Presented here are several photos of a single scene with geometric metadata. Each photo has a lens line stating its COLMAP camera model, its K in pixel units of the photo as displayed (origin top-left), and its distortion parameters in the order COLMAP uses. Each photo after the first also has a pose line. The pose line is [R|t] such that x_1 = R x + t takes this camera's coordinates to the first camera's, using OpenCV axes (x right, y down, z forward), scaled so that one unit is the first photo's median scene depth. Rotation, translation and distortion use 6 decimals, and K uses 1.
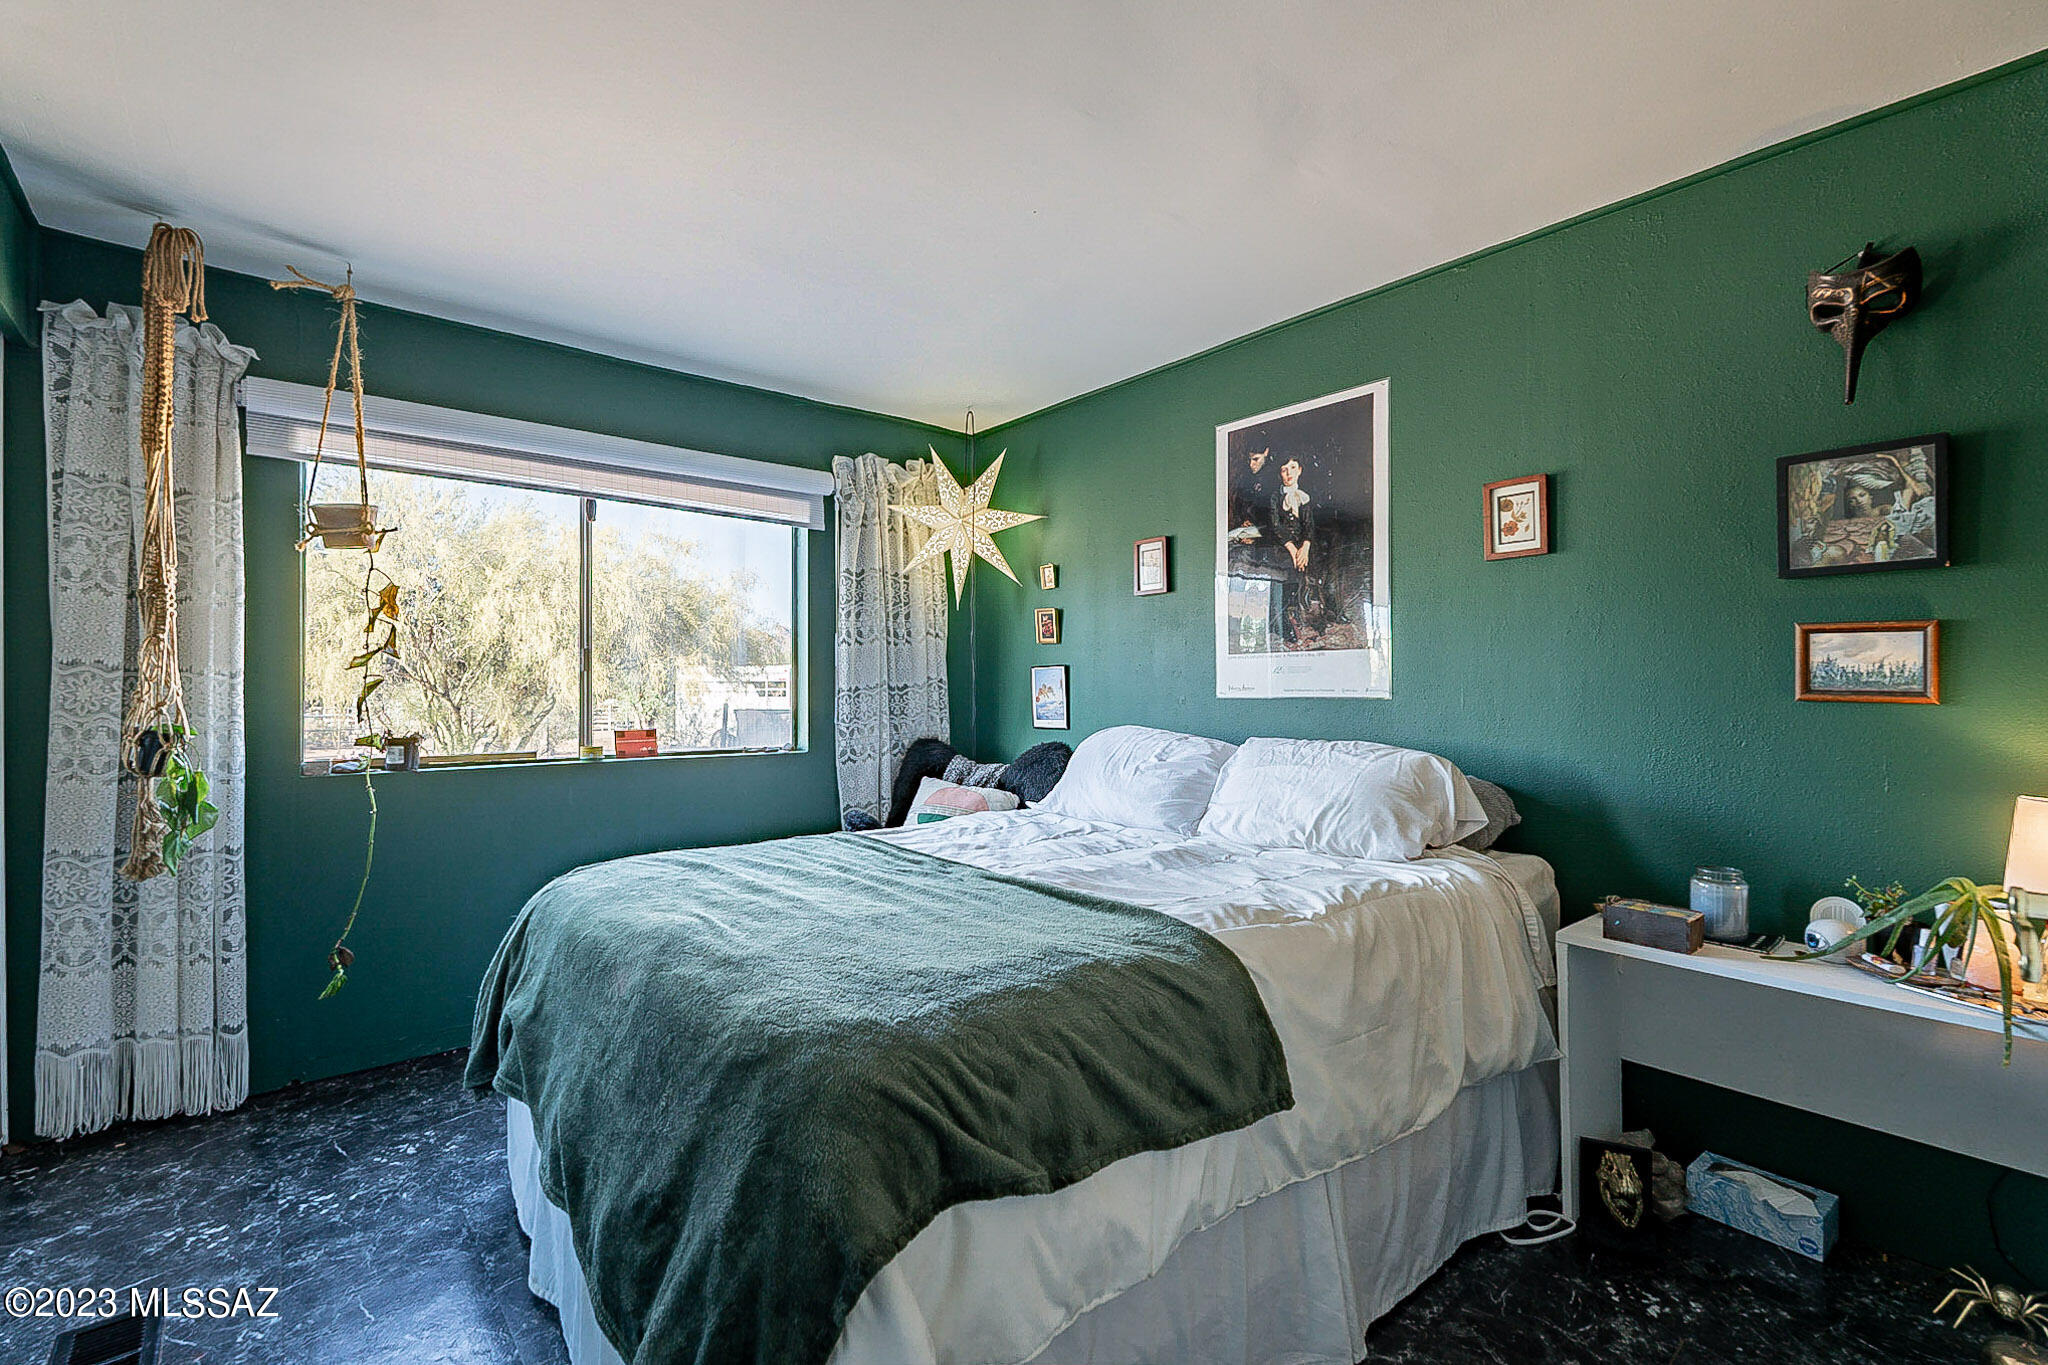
lens RADIAL K [[902.7, 0, 1020.3], [0, 902.7, 680.5], [0, 0, 1]] dist [-0.003639, 0.000434]
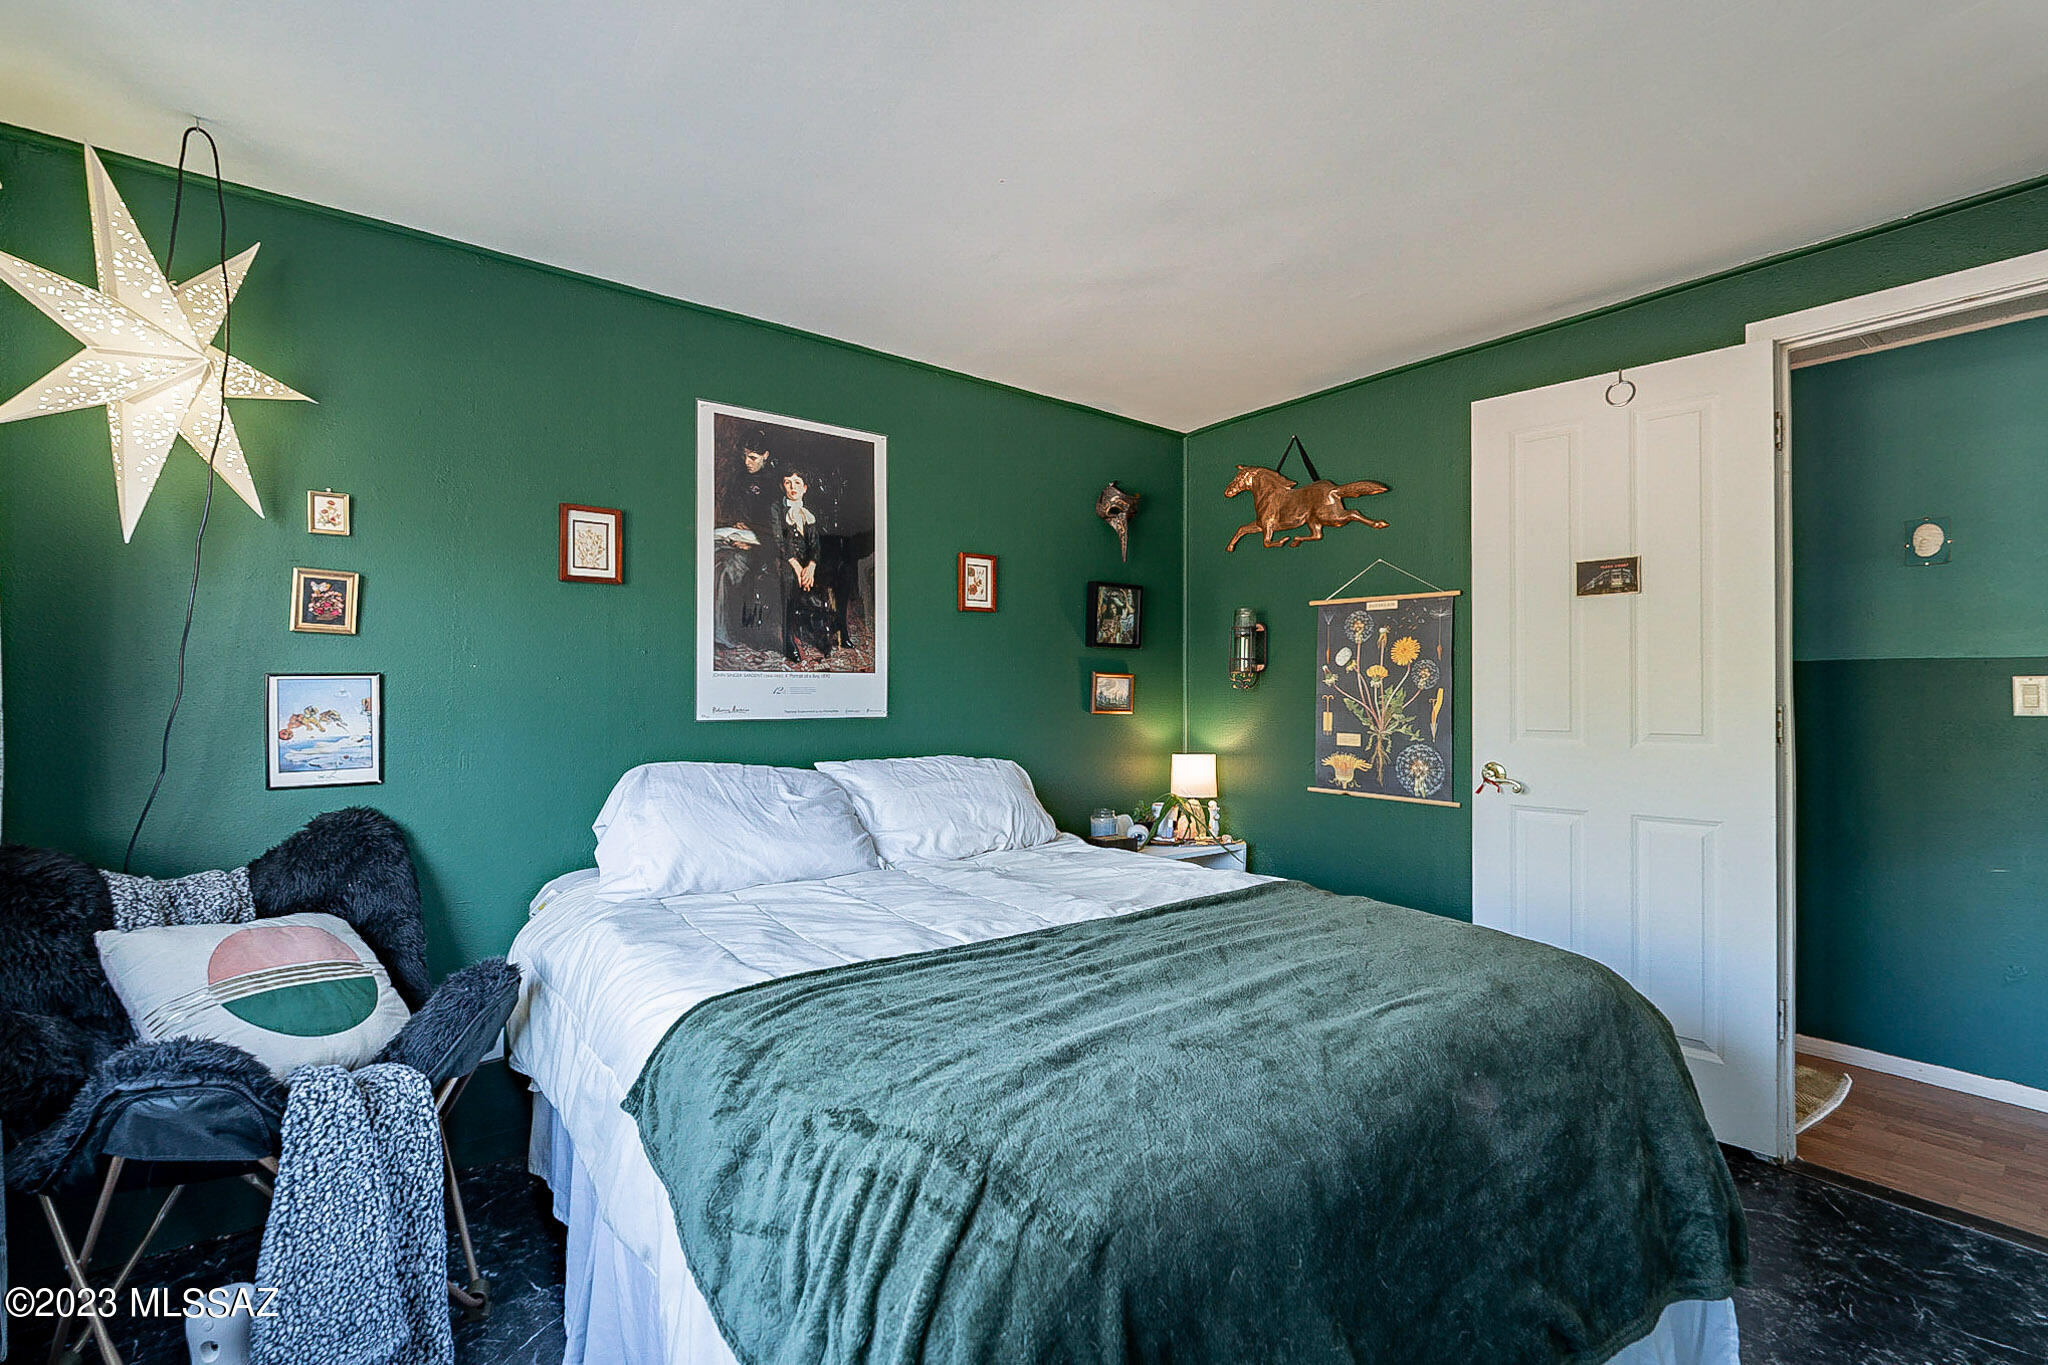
lens RADIAL K [[902.7, 0, 1026.7], [0, 902.7, 689.8], [0, 0, 1]] dist [-0.003639, 0.000434]
pose [[0.037457, 0.006114, 0.999280, -0.662661], [-0.009728, 0.999936, -0.005753, -0.009216], [-0.999251, -0.009506, 0.037514, 0.715559]]
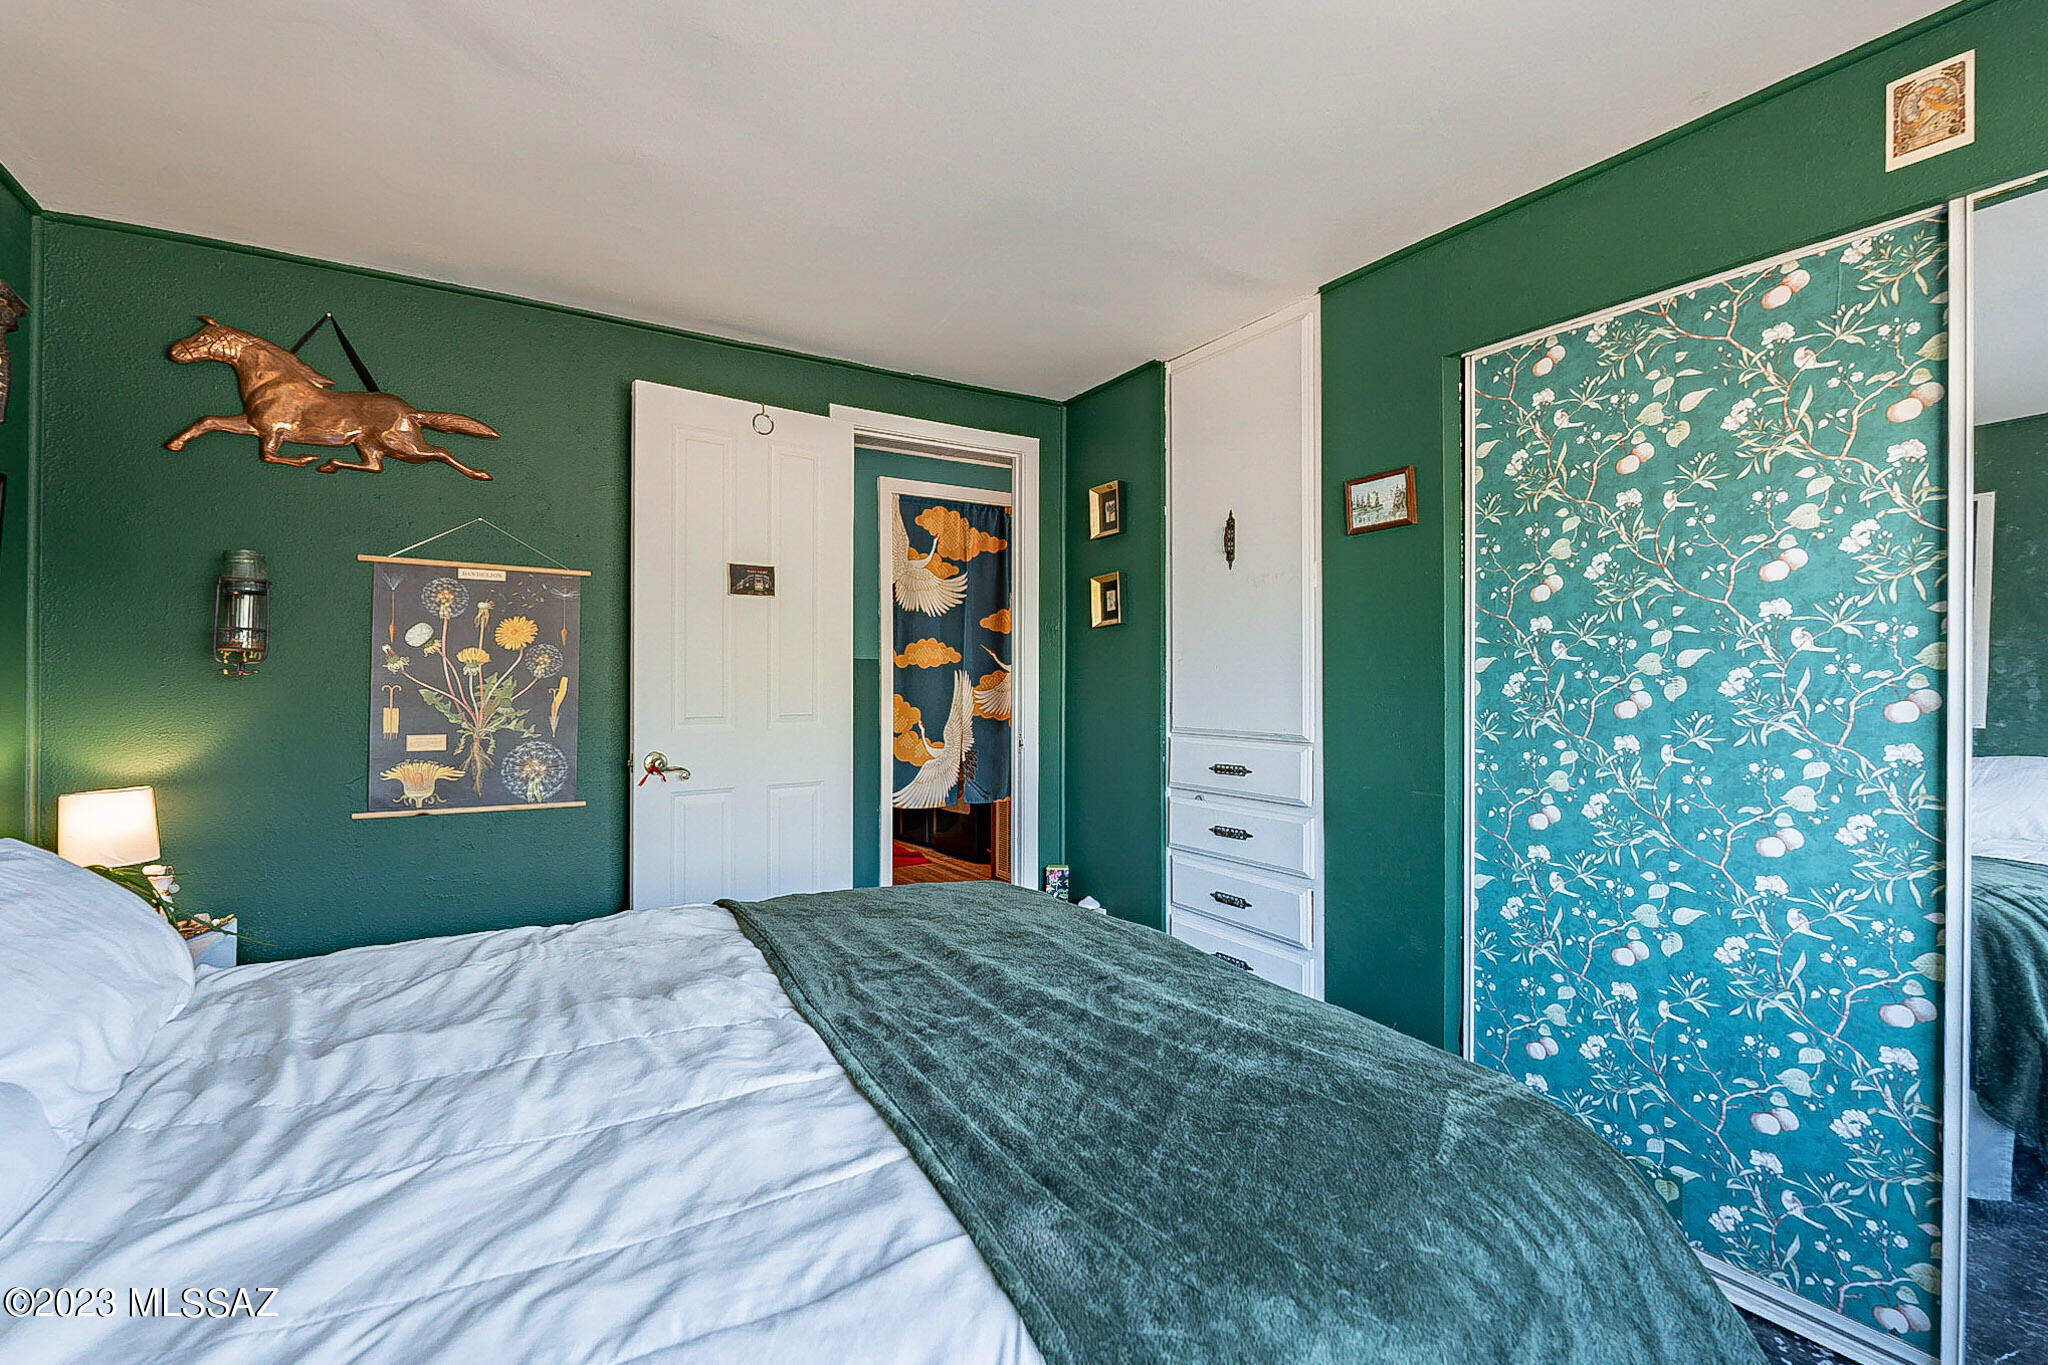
lens RADIAL K [[902.7, 0, 1029.1], [0, 902.7, 682.1], [0, 0, 1]] dist [-0.003639, 0.000434]
pose [[-0.987934, 0.002410, 0.154857, -0.232151], [0.001210, 0.999969, -0.007842, -0.008298], [-0.154871, -0.007561, -0.987906, 1.120469]]
